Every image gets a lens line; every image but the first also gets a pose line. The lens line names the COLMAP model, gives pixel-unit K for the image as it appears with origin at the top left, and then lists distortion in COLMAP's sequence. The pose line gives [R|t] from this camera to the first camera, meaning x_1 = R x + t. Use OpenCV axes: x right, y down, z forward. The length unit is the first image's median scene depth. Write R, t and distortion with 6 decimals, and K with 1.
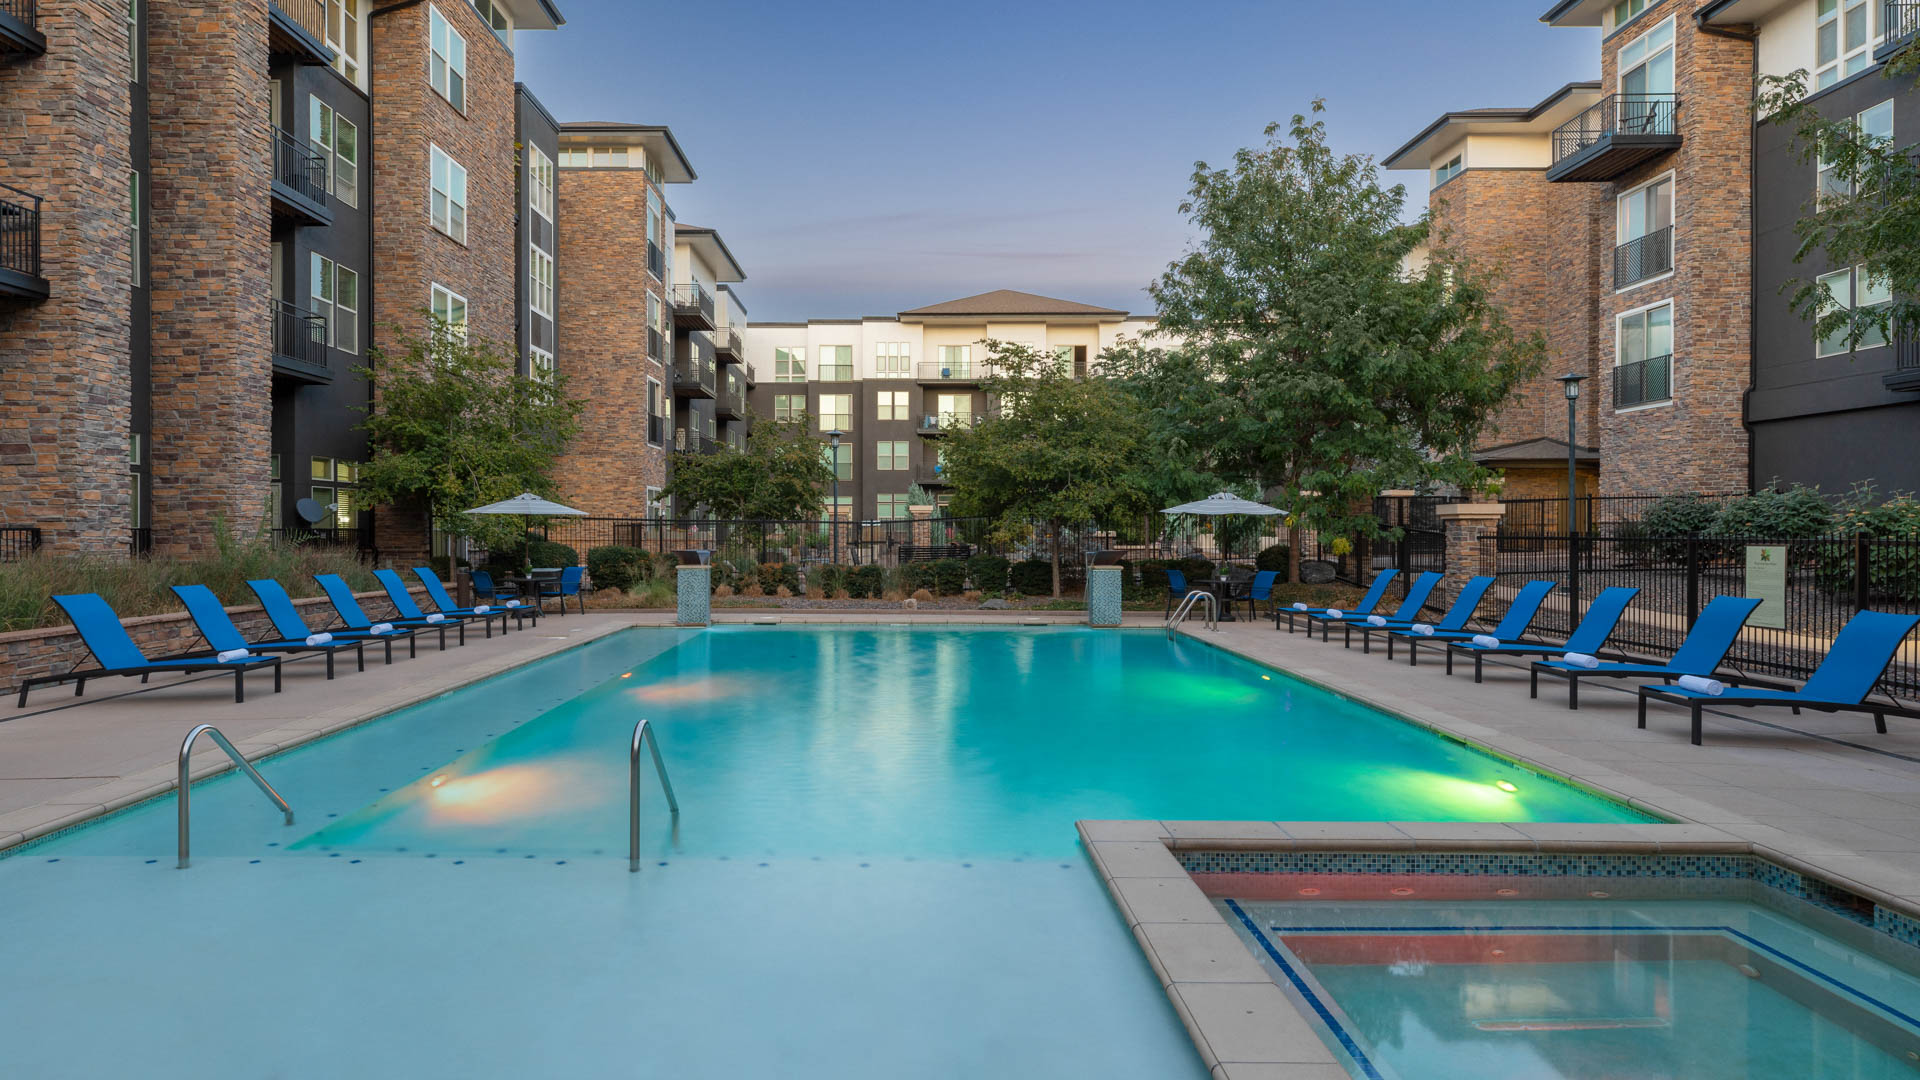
lens RADIAL K [[1201.1, 0, 960.0], [0, 1201.1, 540.0], [0, 0, 1]] dist [0.004190, -0.000673]
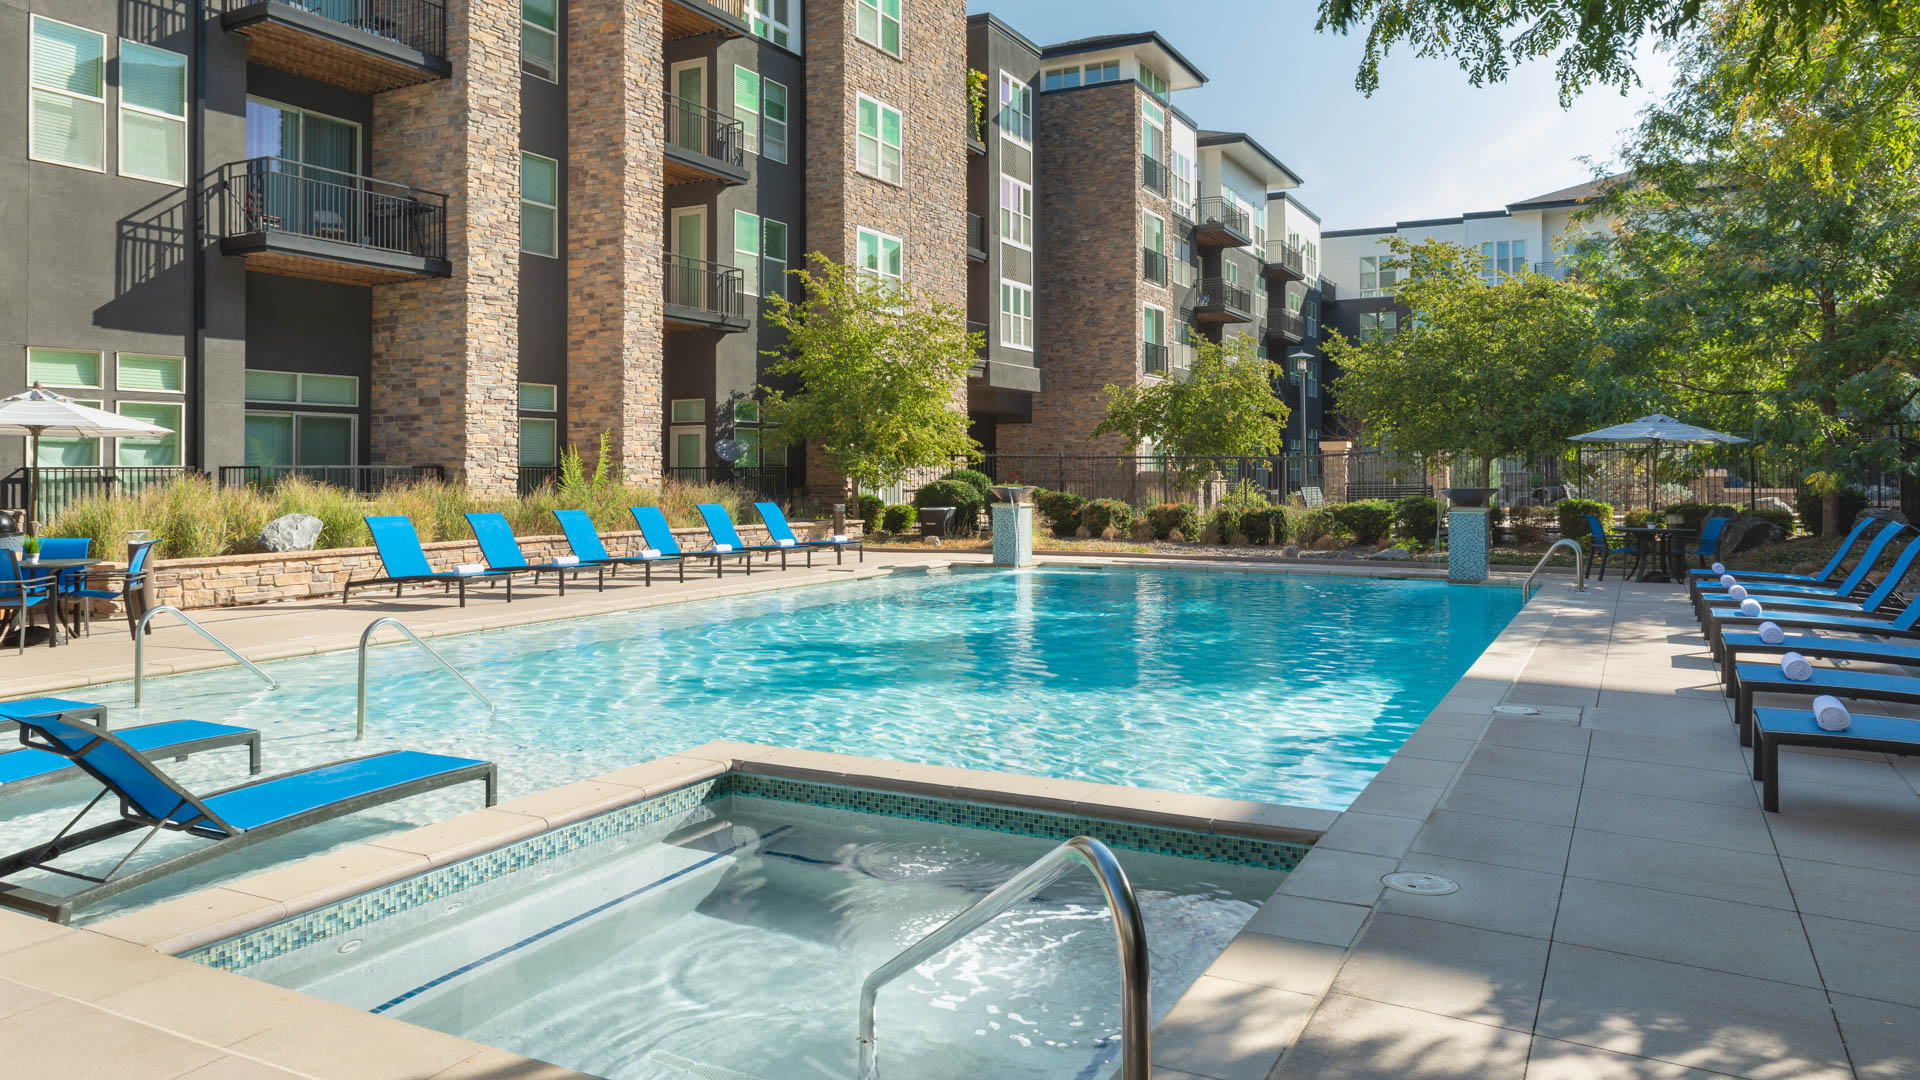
lens RADIAL K [[1366.3, 0, 959.0], [0, 1366.3, 476.8], [0, 0, 1]] dist [-0.053681, 0.000742]
pose [[0.877270, -0.005531, -0.479966, 0.279544], [0.002868, 0.999976, -0.006282, 0.008895], [0.479989, 0.004135, 0.877265, 0.038319]]
